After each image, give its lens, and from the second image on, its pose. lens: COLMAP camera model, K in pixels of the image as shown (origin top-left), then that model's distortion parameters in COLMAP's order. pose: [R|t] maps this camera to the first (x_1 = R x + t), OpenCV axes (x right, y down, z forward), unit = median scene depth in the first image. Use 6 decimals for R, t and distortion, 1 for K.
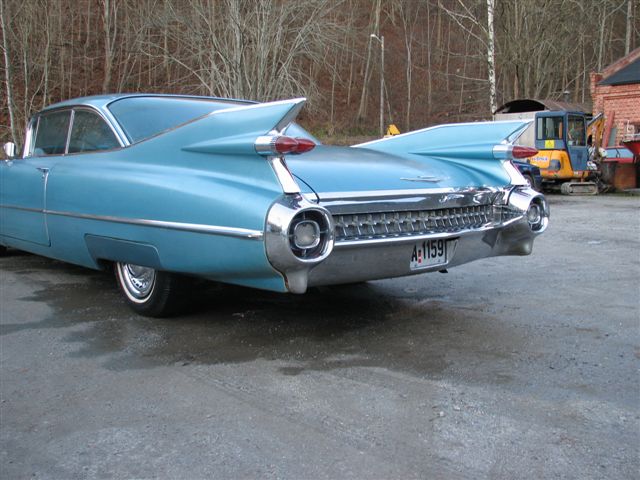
lens RADIAL K [[698.9, 0, 320.0], [0, 698.9, 240.0], [0, 0, 1]] dist [-0.118459, 0.022879]
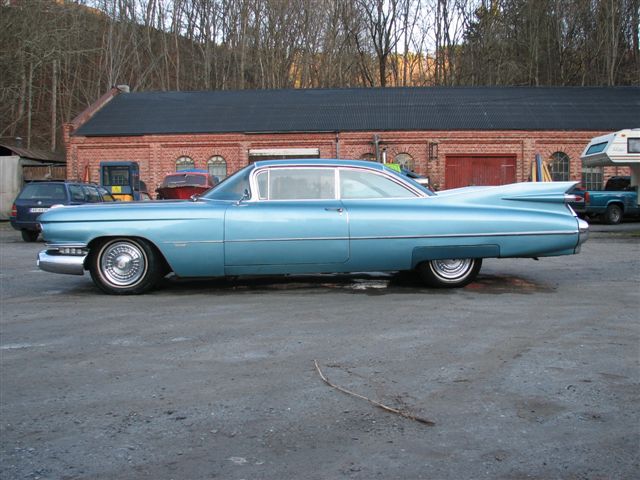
lens RADIAL K [[698.9, 0, 320.0], [0, 698.9, 240.0], [0, 0, 1]] dist [-0.118459, 0.022879]
pose [[0.596075, -0.038758, 0.801993, -0.628912], [0.088297, 0.995941, -0.017495, -0.005727], [-0.798059, 0.081241, 0.597078, 0.058486]]
